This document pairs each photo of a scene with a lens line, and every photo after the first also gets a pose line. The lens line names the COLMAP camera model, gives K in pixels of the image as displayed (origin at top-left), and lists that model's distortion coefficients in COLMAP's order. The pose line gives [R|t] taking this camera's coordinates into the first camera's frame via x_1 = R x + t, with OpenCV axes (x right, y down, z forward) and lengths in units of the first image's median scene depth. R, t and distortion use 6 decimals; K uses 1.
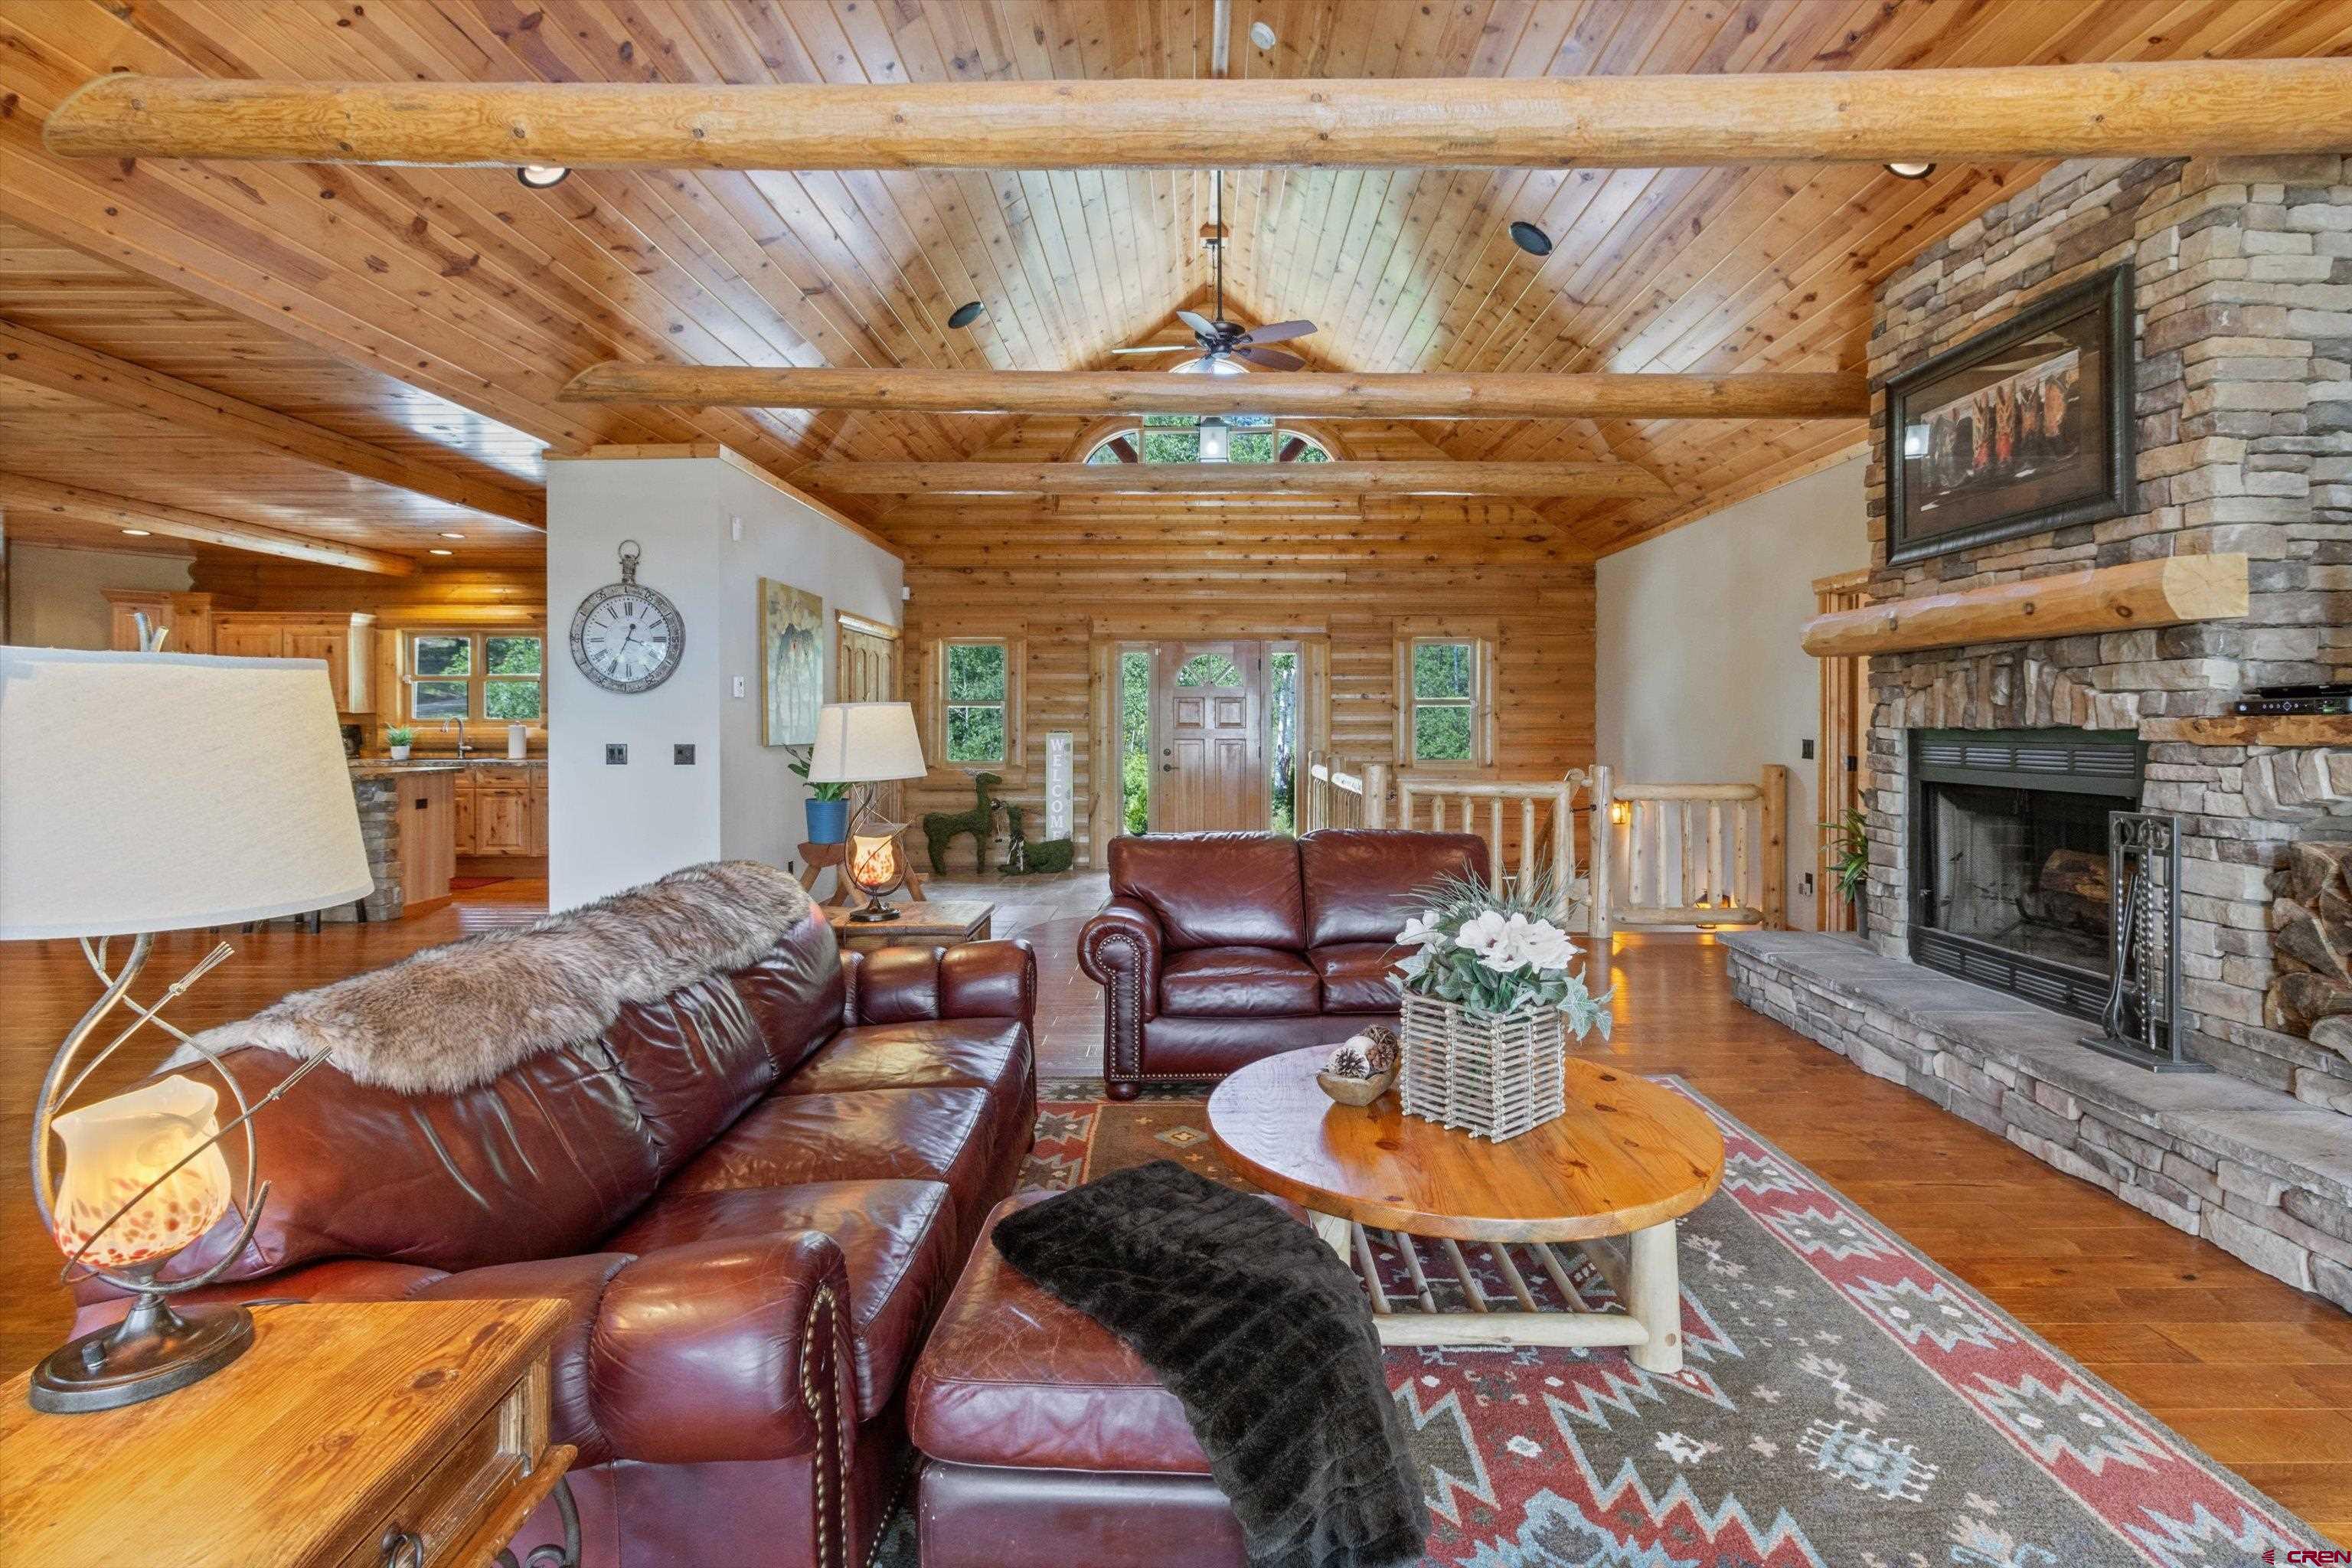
lens RADIAL K [[1095.5, 0, 1176.7], [0, 1095.5, 733.3], [0, 0, 1]] dist [0.003561, 0.000880]
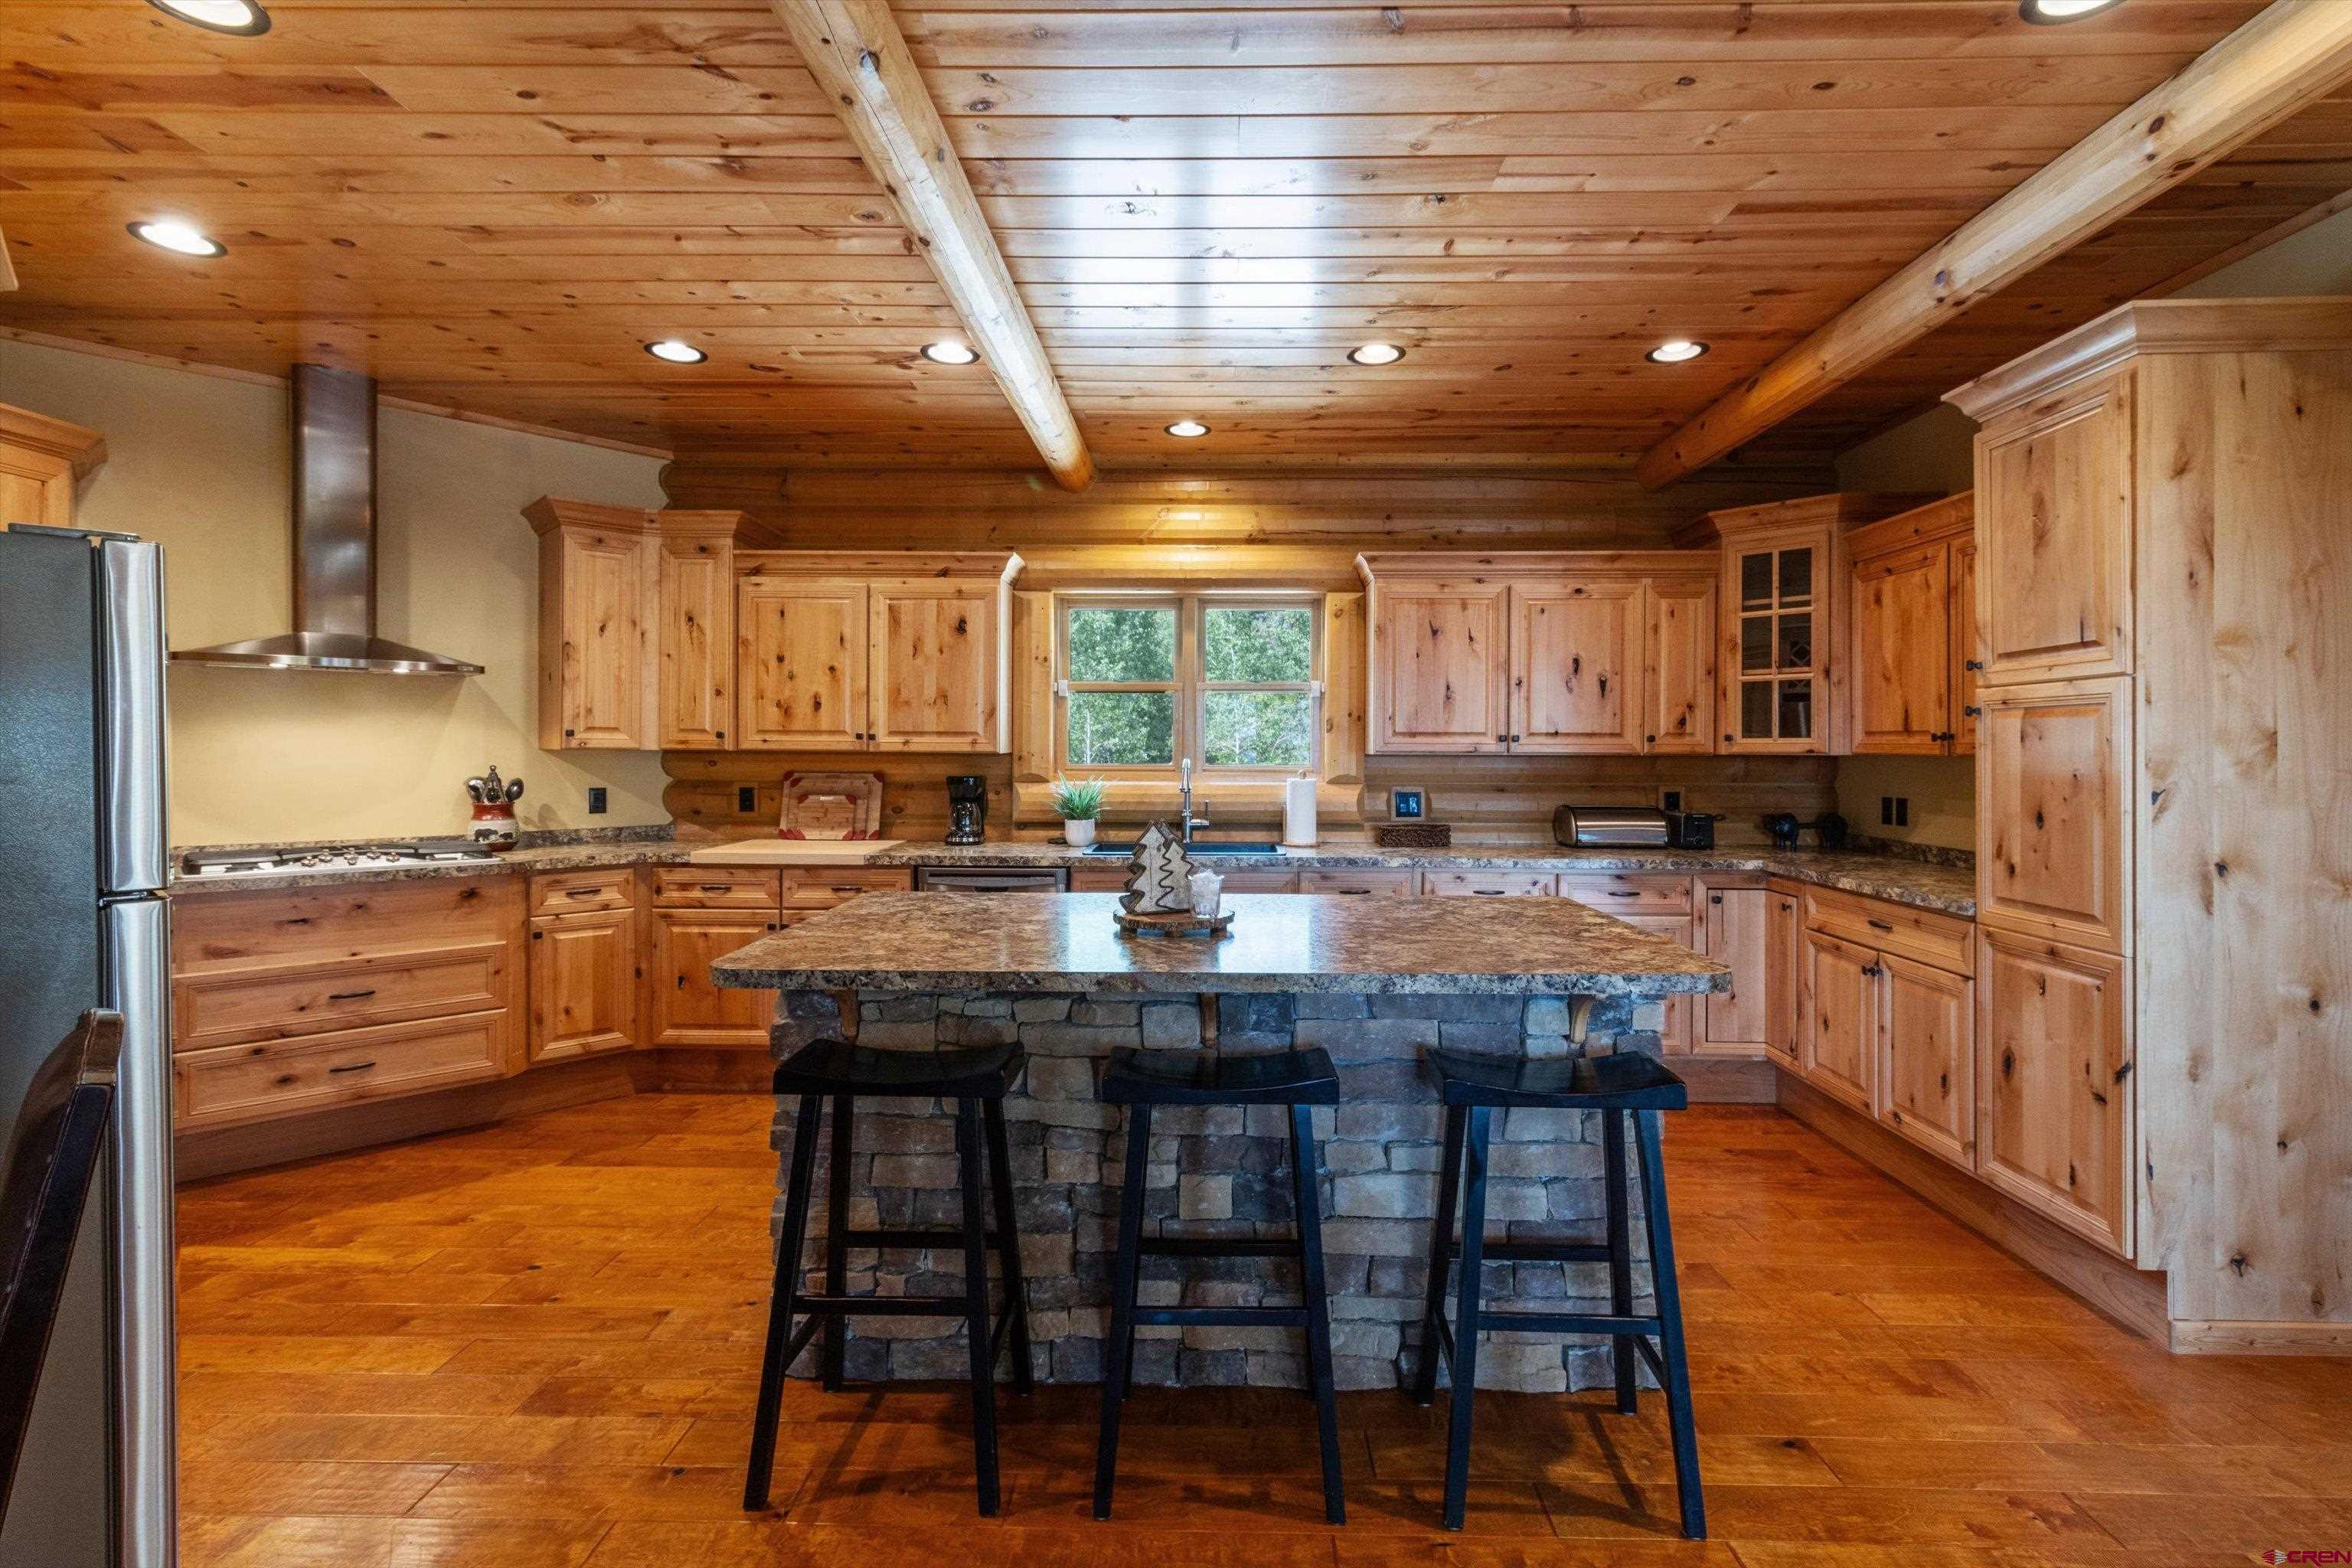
lens RADIAL K [[1095.5, 0, 1201.0], [0, 1095.5, 758.6], [0, 0, 1]] dist [0.003561, 0.000880]
pose [[0.999556, 0.002599, -0.029673, -1.514476], [-0.002810, 0.999971, -0.007062, -0.030707], [0.029654, 0.007142, 0.999535, 1.184328]]
